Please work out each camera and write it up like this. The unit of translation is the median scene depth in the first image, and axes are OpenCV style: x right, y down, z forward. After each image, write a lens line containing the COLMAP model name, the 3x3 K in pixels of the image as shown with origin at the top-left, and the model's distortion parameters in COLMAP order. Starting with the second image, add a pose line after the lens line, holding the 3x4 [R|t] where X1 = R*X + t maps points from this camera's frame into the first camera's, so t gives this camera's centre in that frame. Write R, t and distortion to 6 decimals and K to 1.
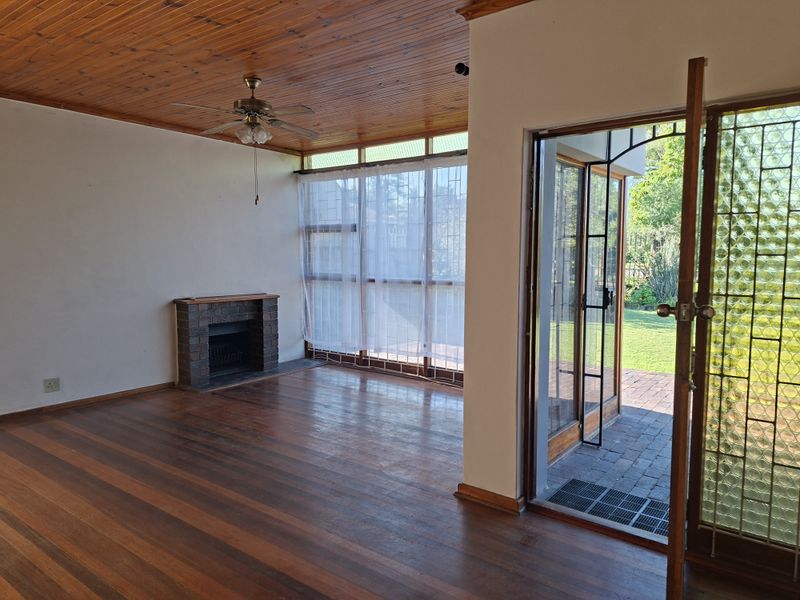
lens RADIAL K [[548.1, 0, 404.1], [0, 548.1, 297.9], [0, 0, 1]] dist [0.138894, -0.145689]
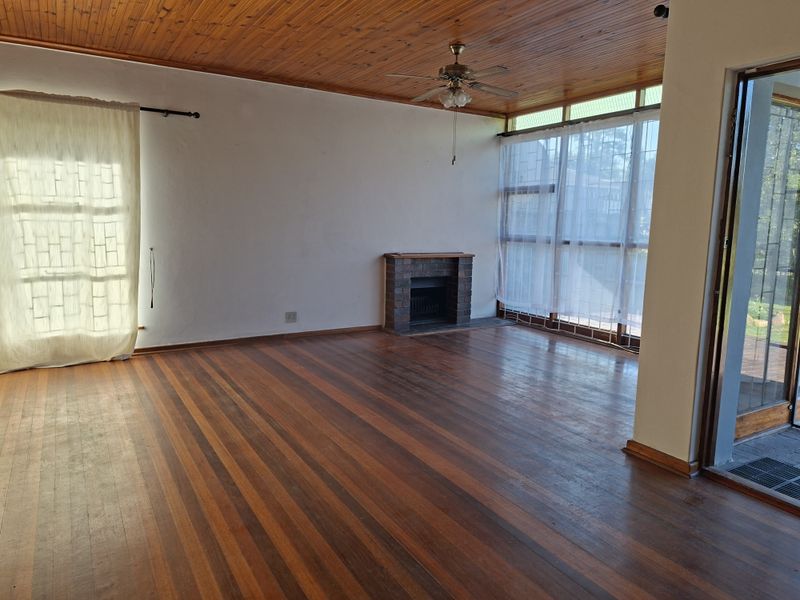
lens RADIAL K [[550.7, 0, 409.1], [0, 550.7, 294.2], [0, 0, 1]] dist [0.115397, -0.117618]
pose [[0.933803, 0.065210, -0.351796, 0.051515], [-0.048035, 0.997198, 0.057342, 0.026299], [0.354550, -0.036648, 0.934319, -0.049722]]
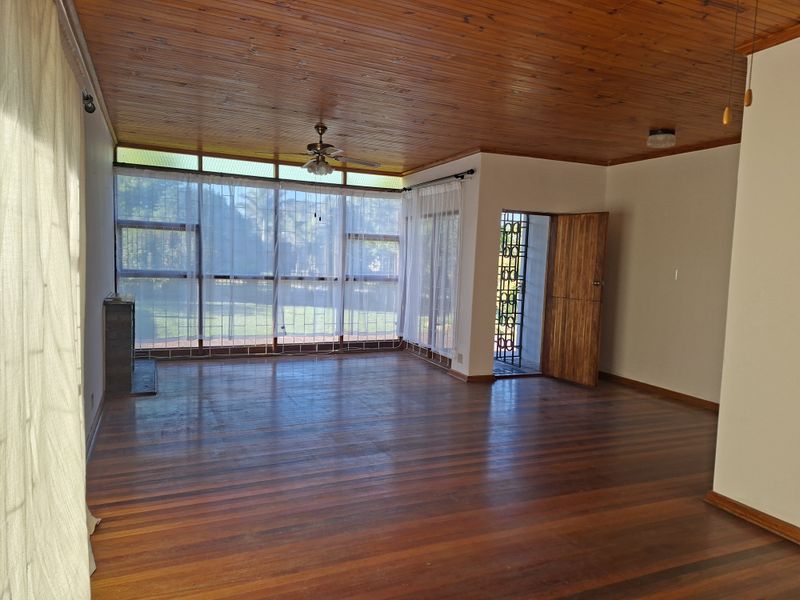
lens RADIAL K [[548.1, 0, 404.1], [0, 548.1, 297.9], [0, 0, 1]] dist [0.138894, -0.145689]
pose [[0.474264, -0.045909, 0.879185, -1.359246], [0.038693, 0.998761, 0.031281, -0.015667], [-0.879532, 0.019183, 0.475452, 0.198695]]
